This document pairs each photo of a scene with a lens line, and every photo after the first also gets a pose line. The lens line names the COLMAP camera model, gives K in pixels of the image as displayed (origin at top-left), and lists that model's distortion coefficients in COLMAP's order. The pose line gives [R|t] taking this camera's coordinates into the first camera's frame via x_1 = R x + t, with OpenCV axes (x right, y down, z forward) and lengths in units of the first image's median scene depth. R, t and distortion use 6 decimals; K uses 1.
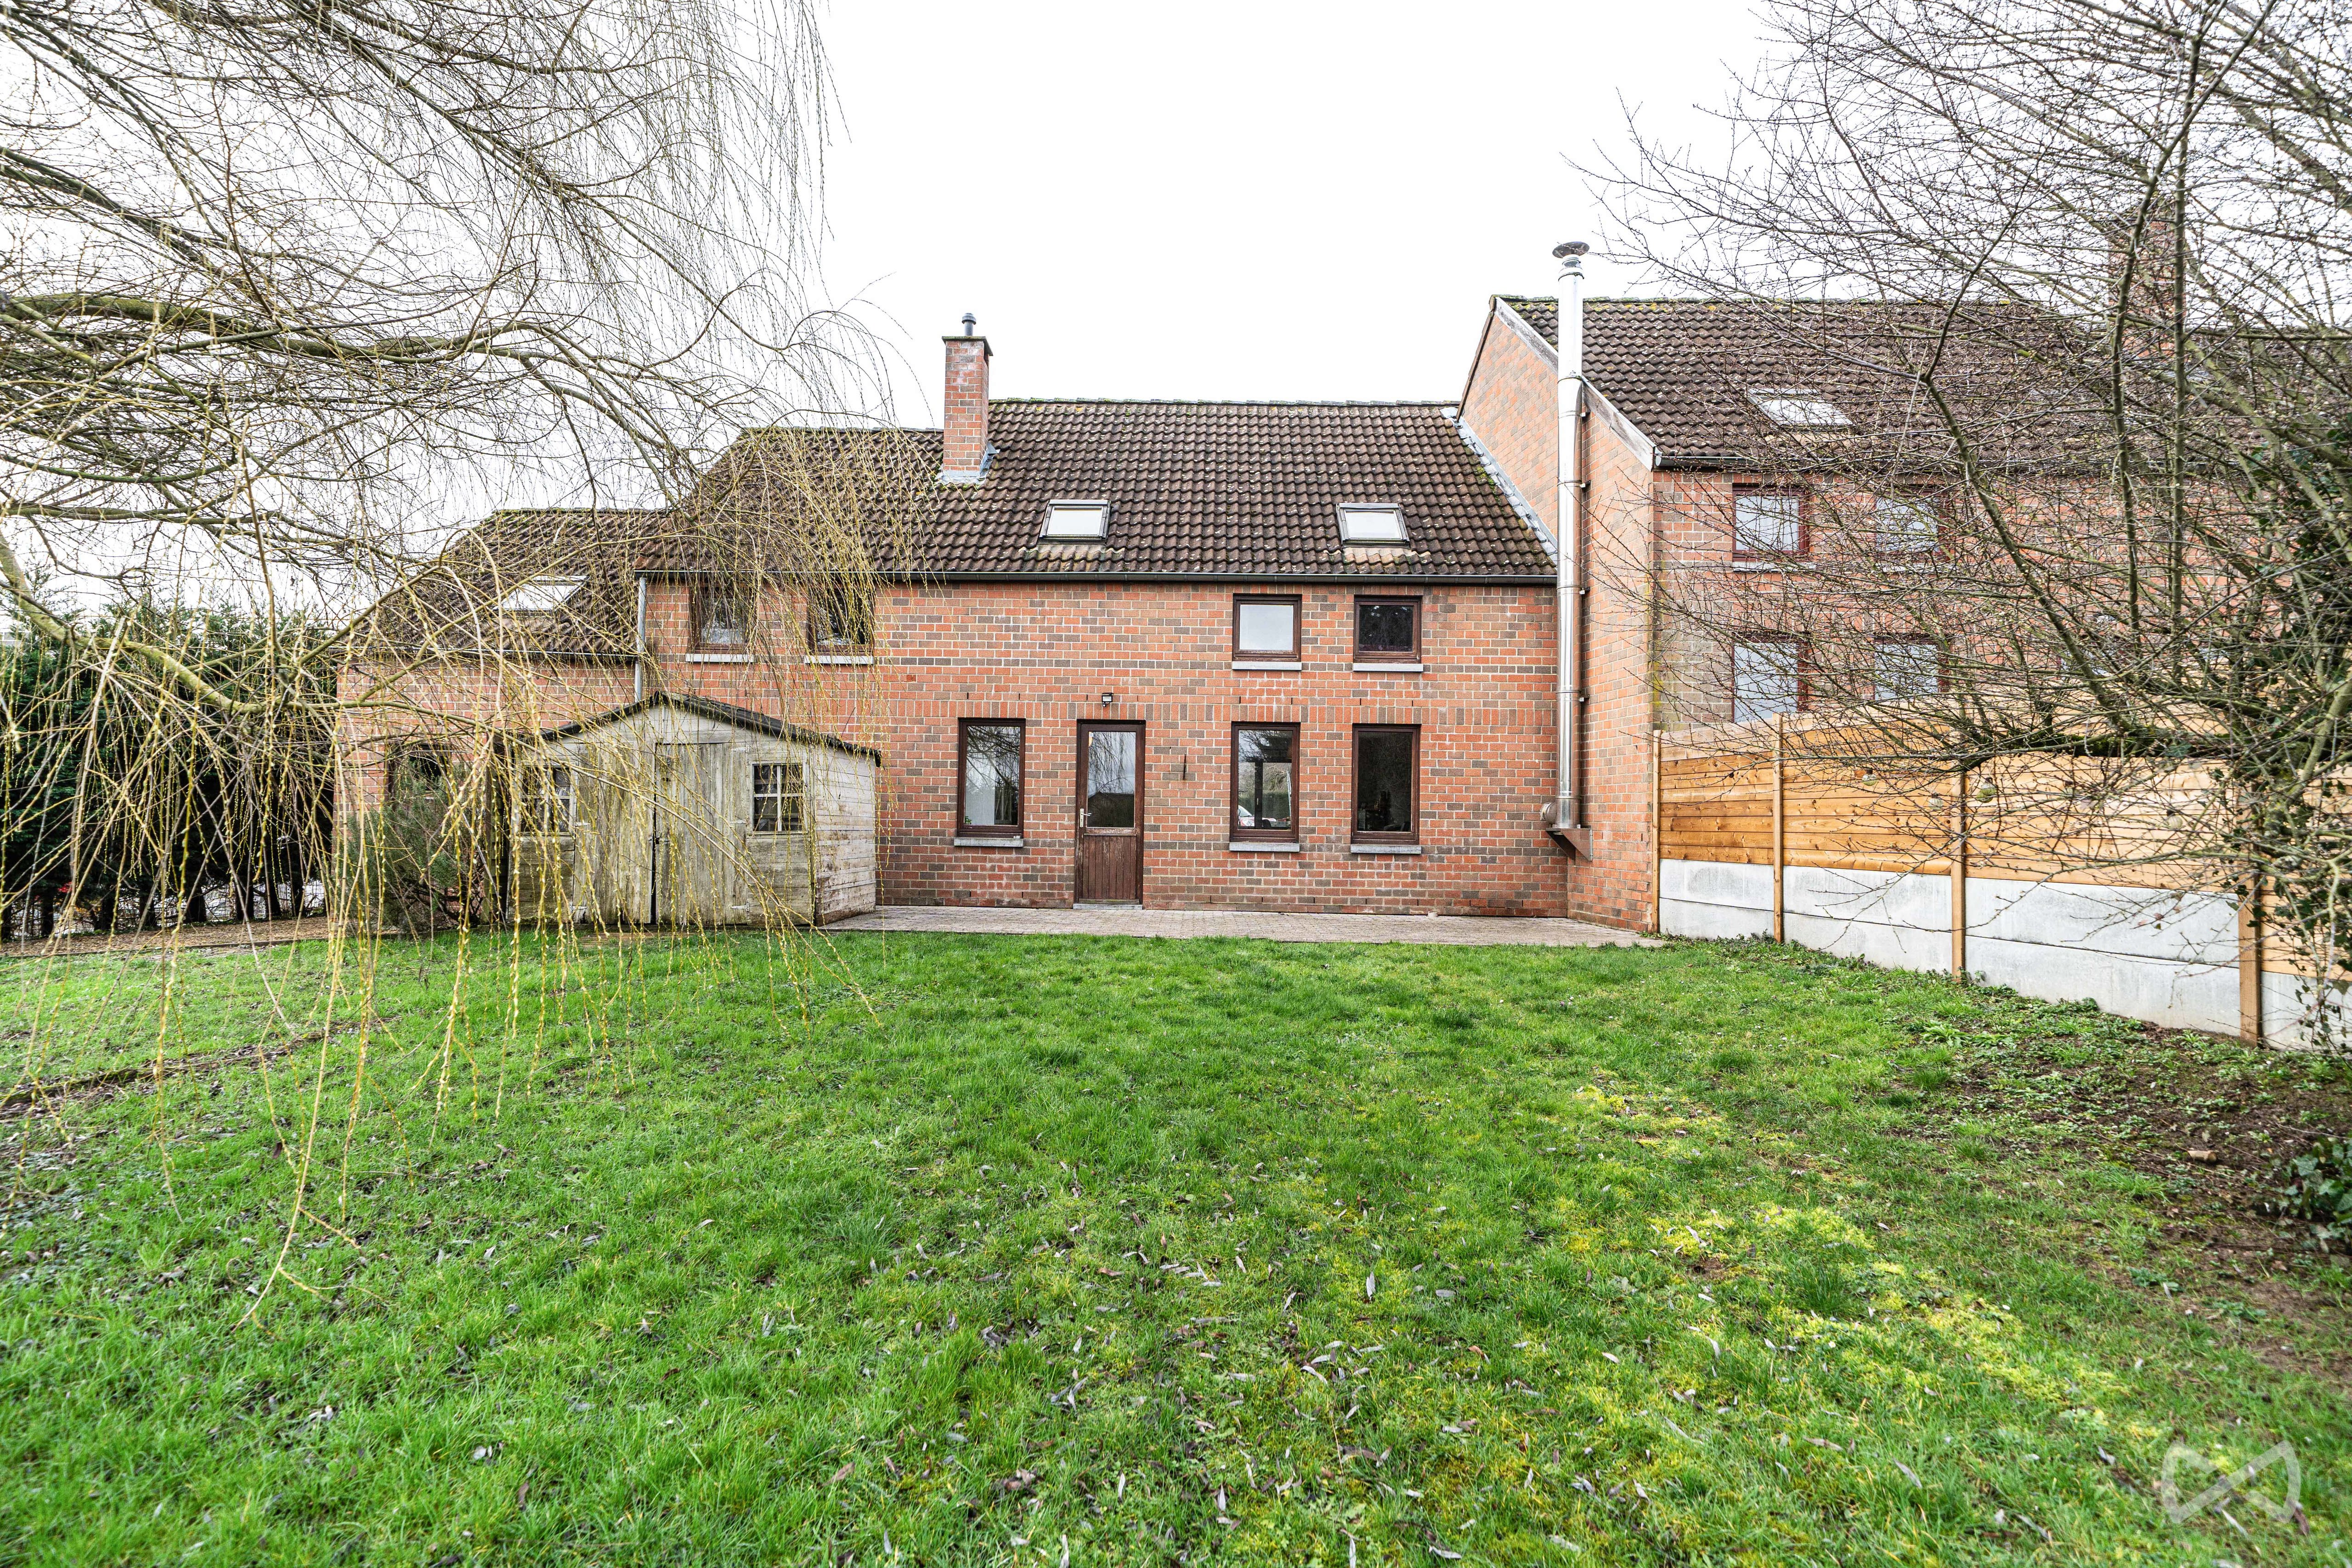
lens RADIAL K [[1163.3, 0, 1177.0], [0, 1163.3, 782.6], [0, 0, 1]] dist [-0.005497, -0.000295]
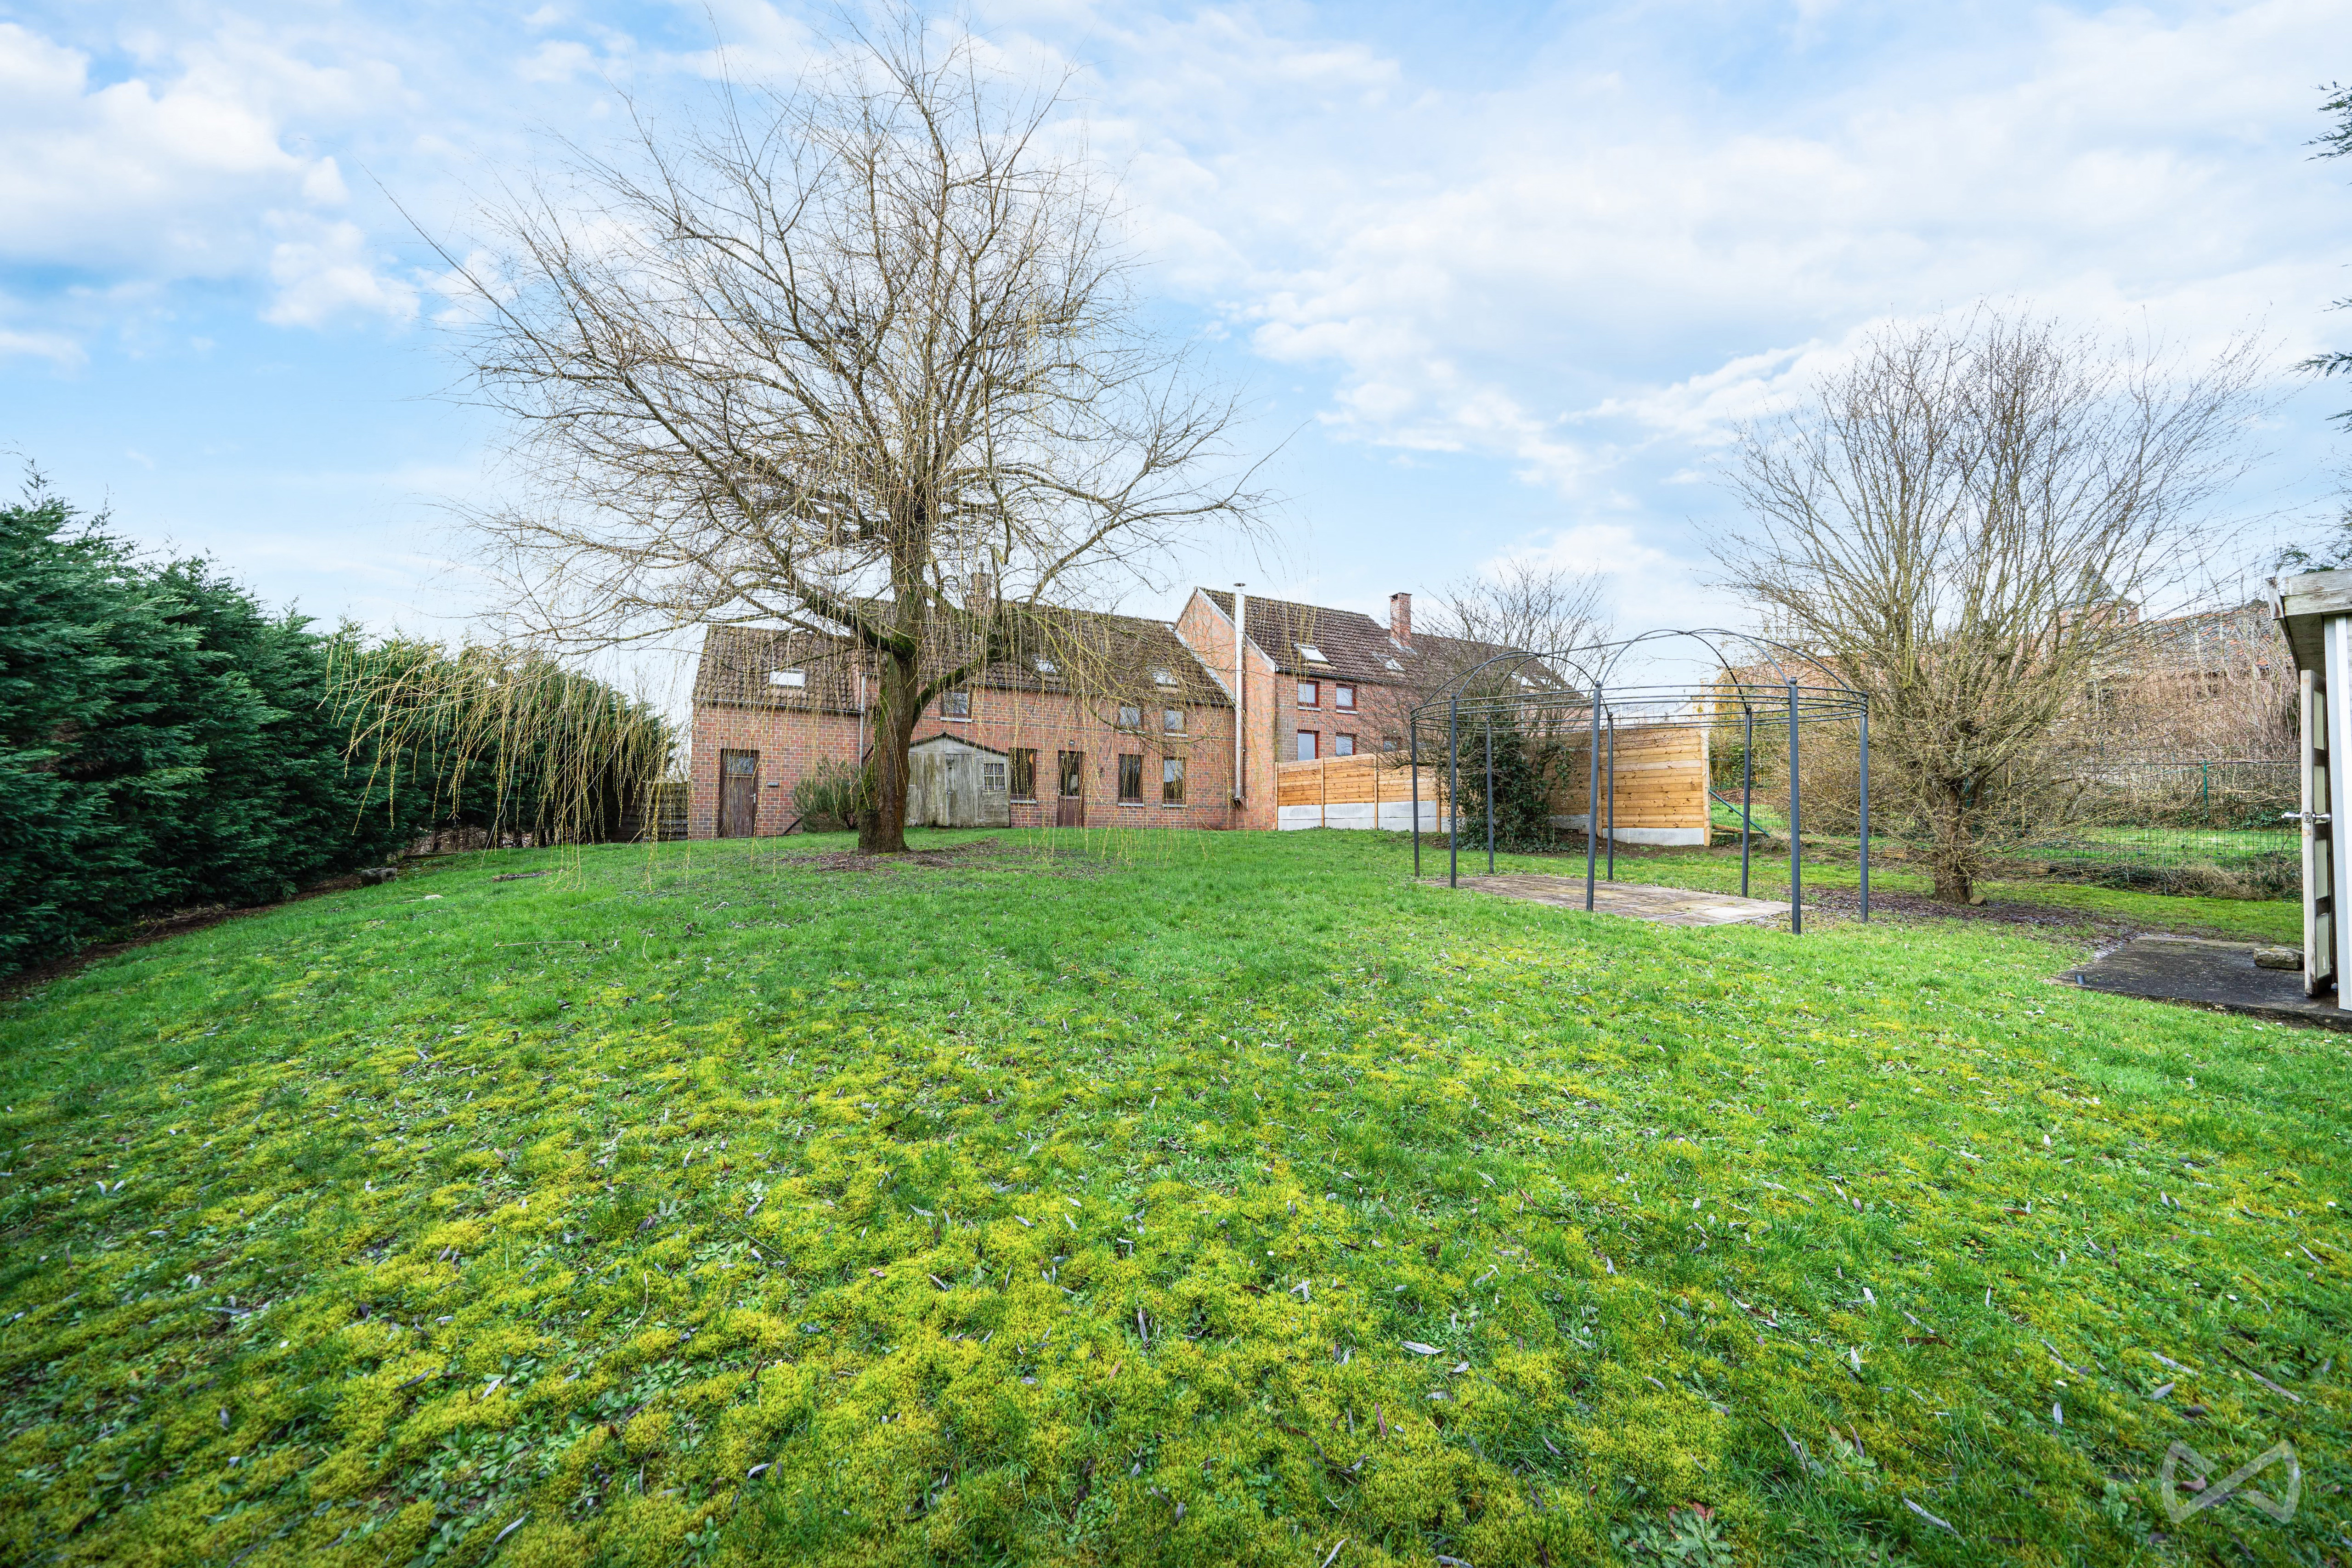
lens RADIAL K [[786.2, 0, 1175.6], [0, 786.2, 793.8], [0, 0, 1]] dist [0.000280, 0.000001]
pose [[0.897155, 0.015656, 0.441439, -0.619301], [-0.011604, 0.999862, -0.011878, 0.054777], [-0.441564, 0.005534, 0.897213, -0.597039]]
